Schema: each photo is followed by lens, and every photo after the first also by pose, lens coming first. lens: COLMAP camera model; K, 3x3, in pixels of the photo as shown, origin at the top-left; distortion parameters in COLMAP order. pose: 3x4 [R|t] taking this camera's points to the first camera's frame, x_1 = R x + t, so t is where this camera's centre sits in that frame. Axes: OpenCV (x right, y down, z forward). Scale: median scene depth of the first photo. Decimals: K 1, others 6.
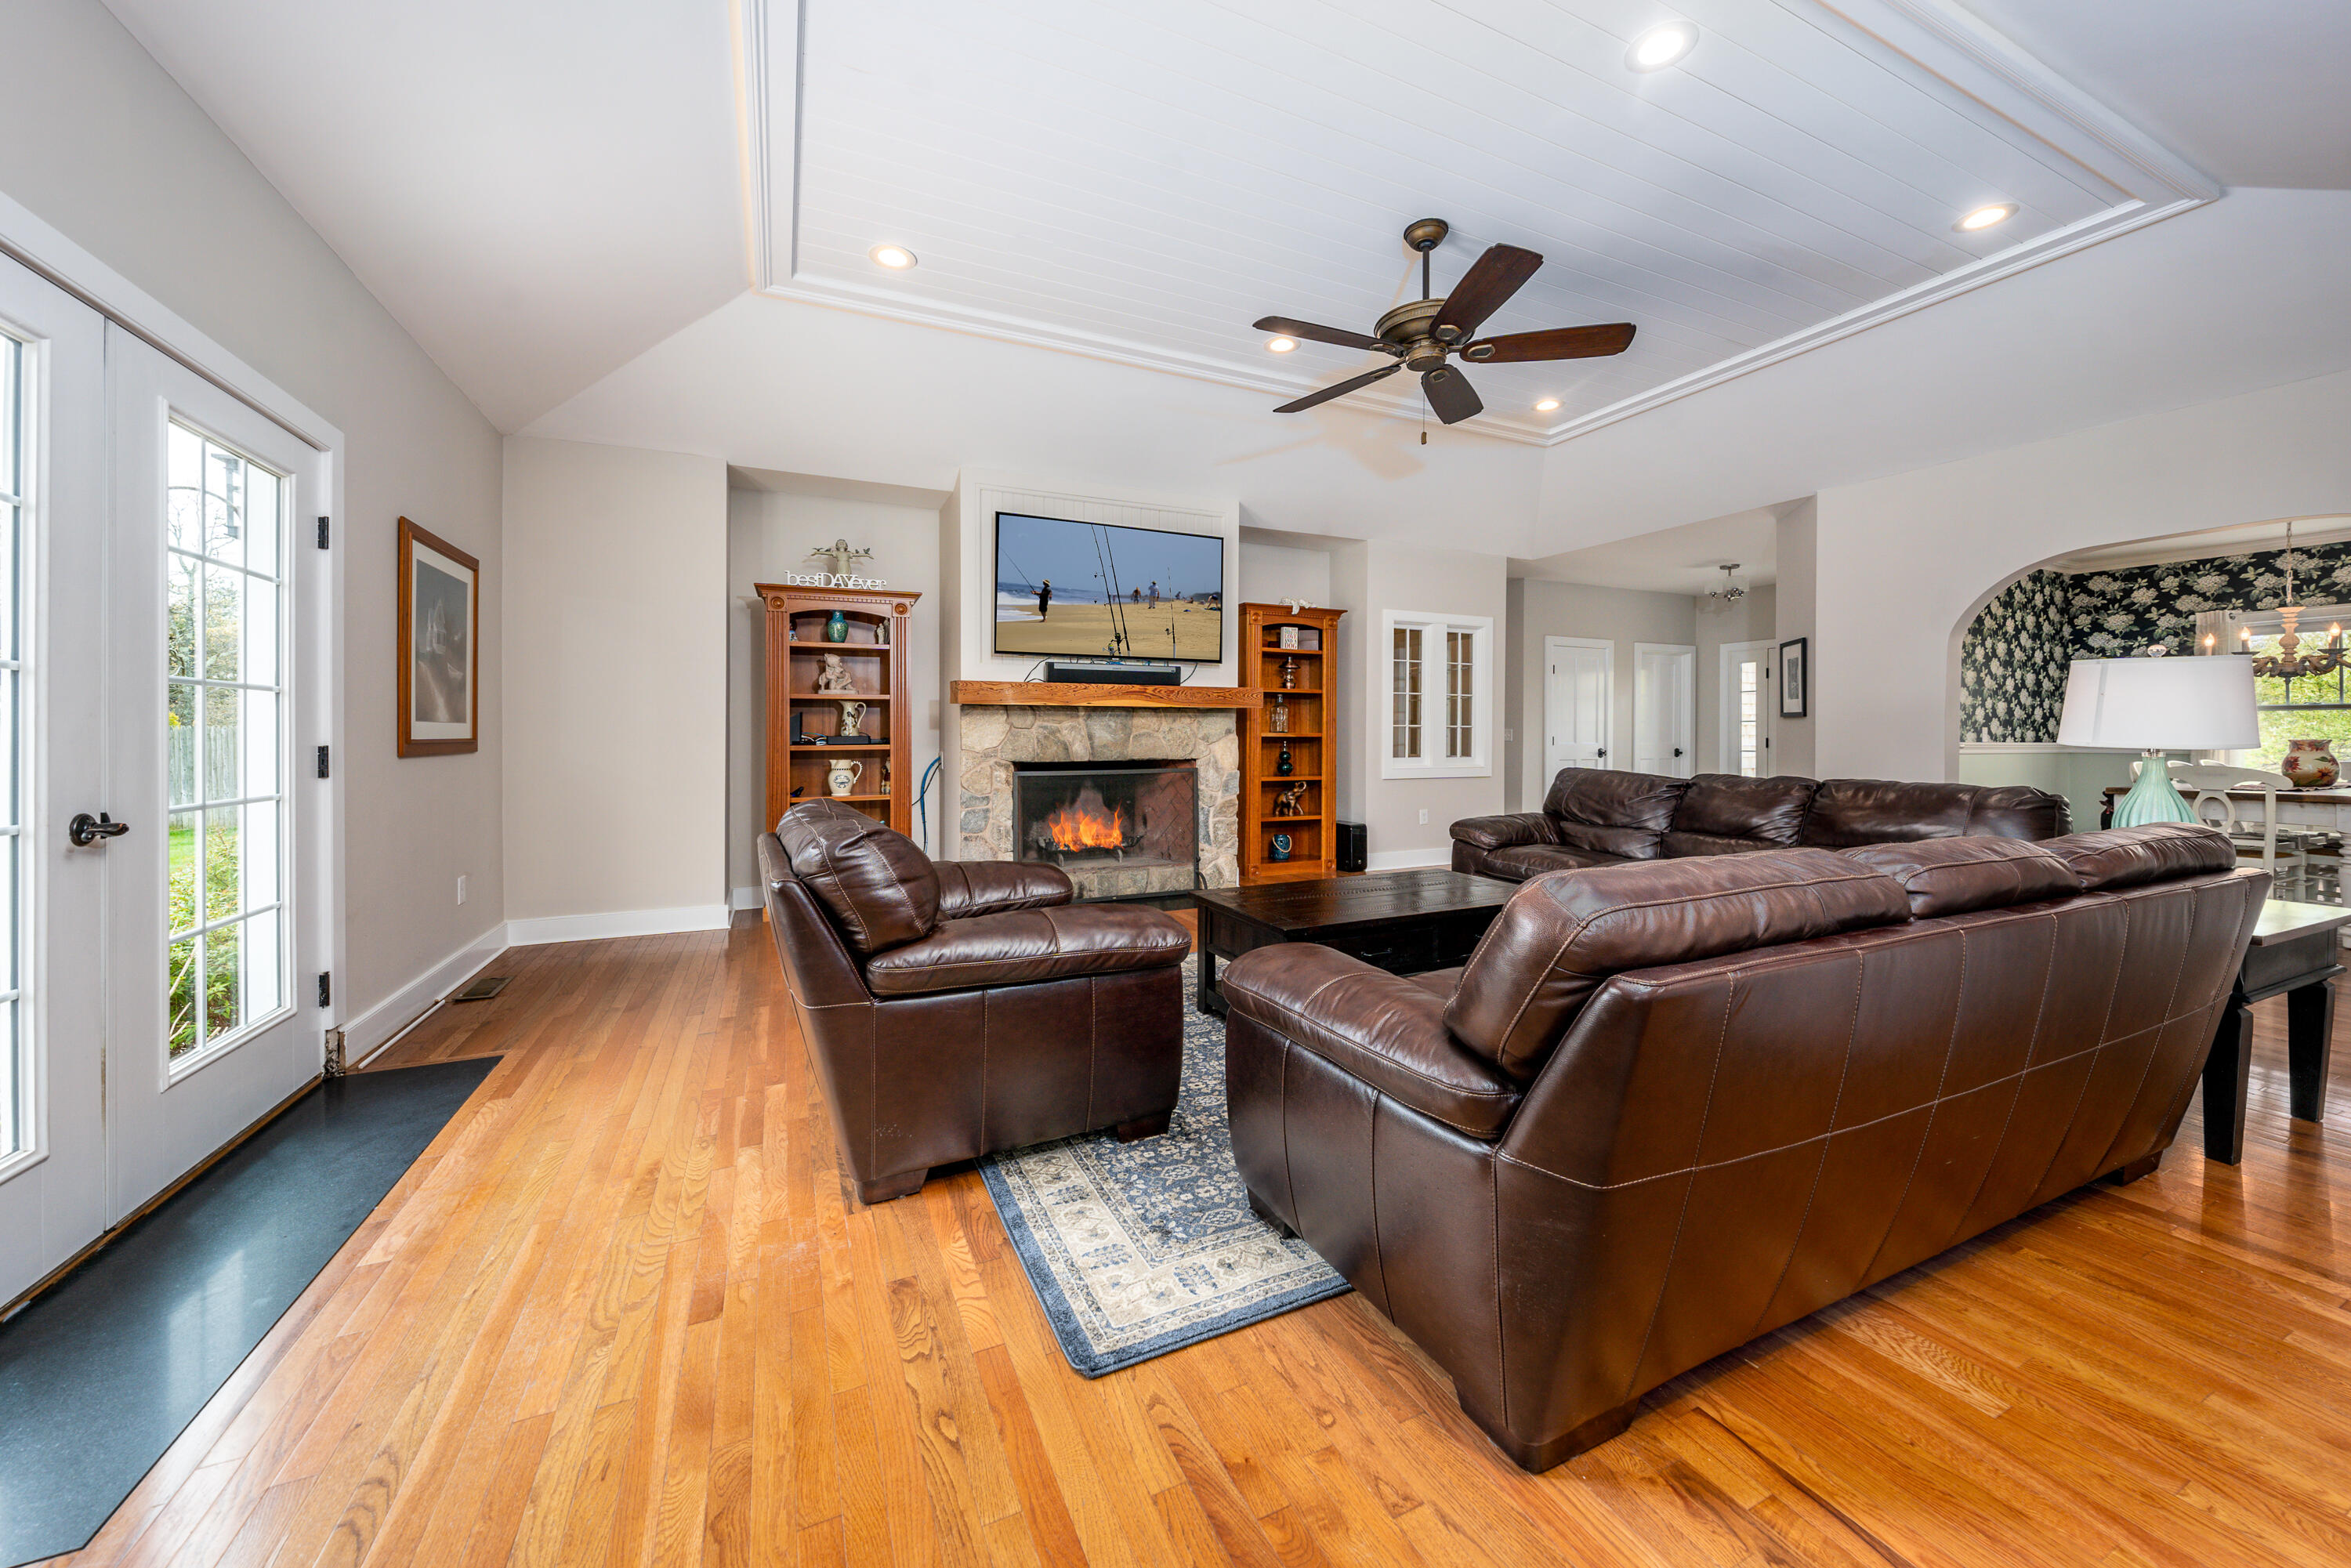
lens RADIAL K [[819.9, 0, 1118.4], [0, 819.9, 741.1], [0, 0, 1]] dist [-0.001401, -0.000250]
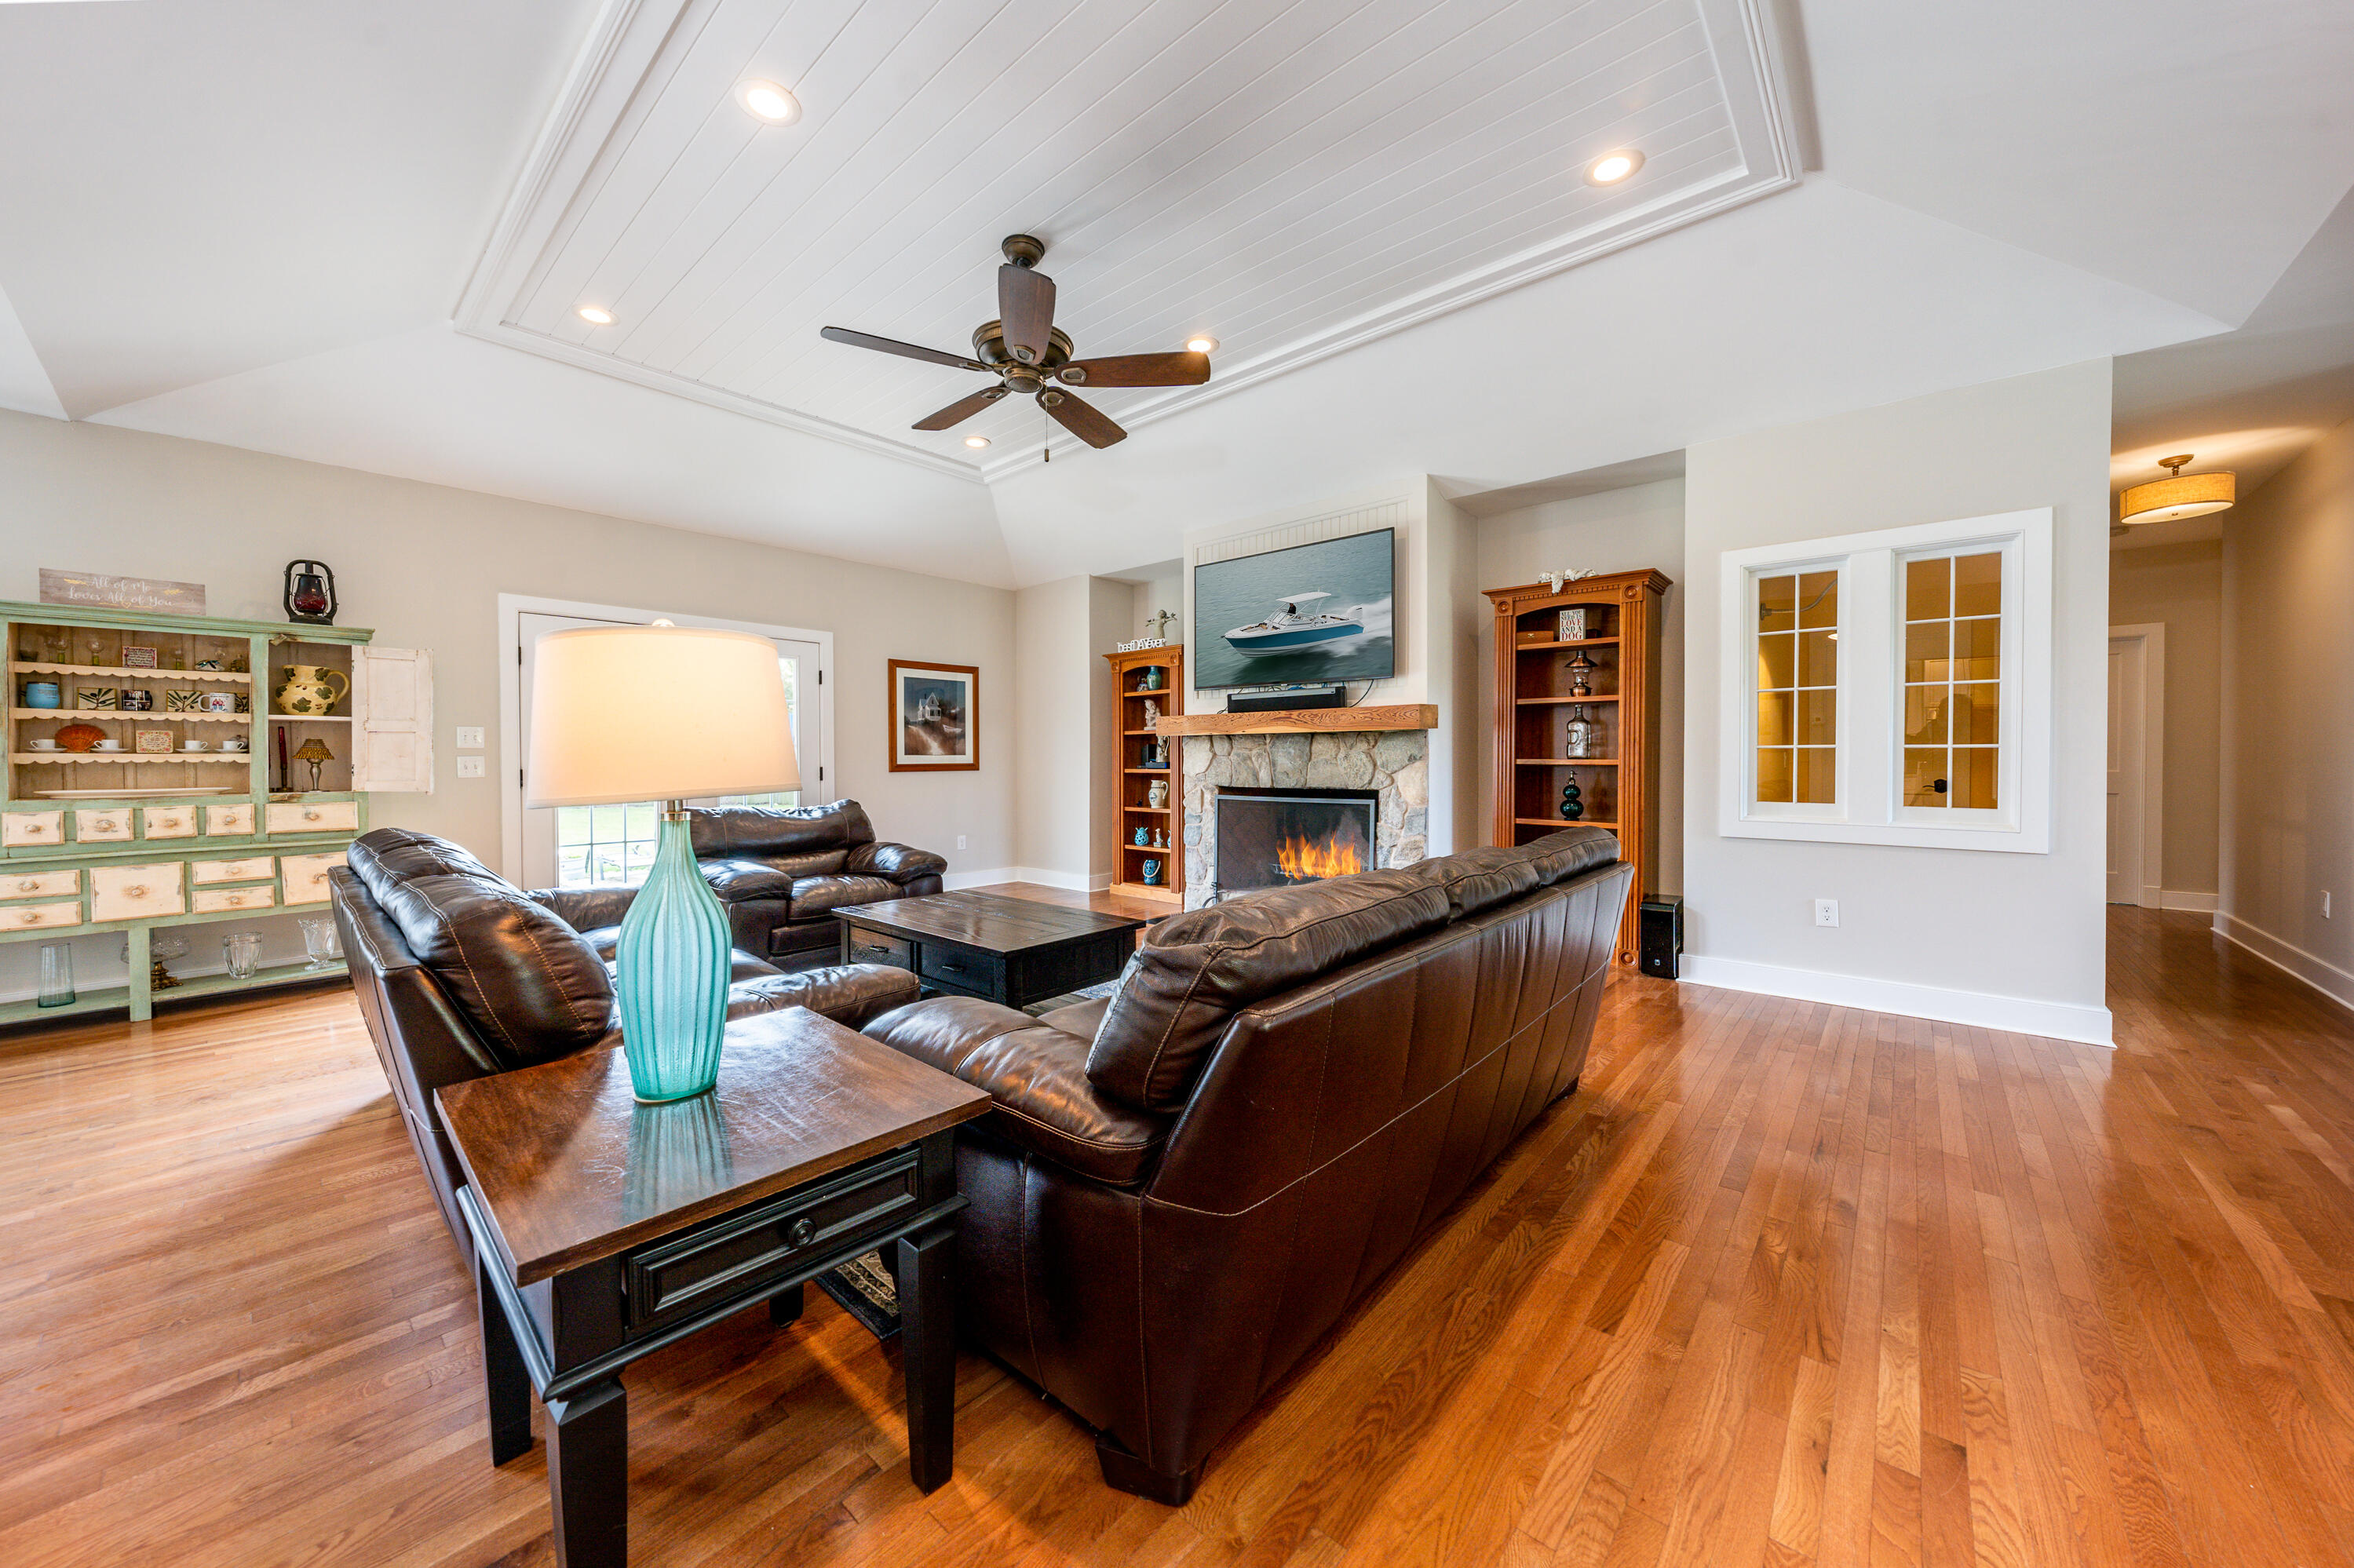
lens RADIAL K [[820.9, 0, 1173.0], [0, 820.9, 766.5], [0, 0, 1]] dist [-0.001401, -0.000250]
pose [[0.438993, 0.004775, -0.898478, 0.795873], [-0.007432, 0.999971, 0.001683, -0.002791], [0.898460, 0.005939, 0.439016, 0.435420]]
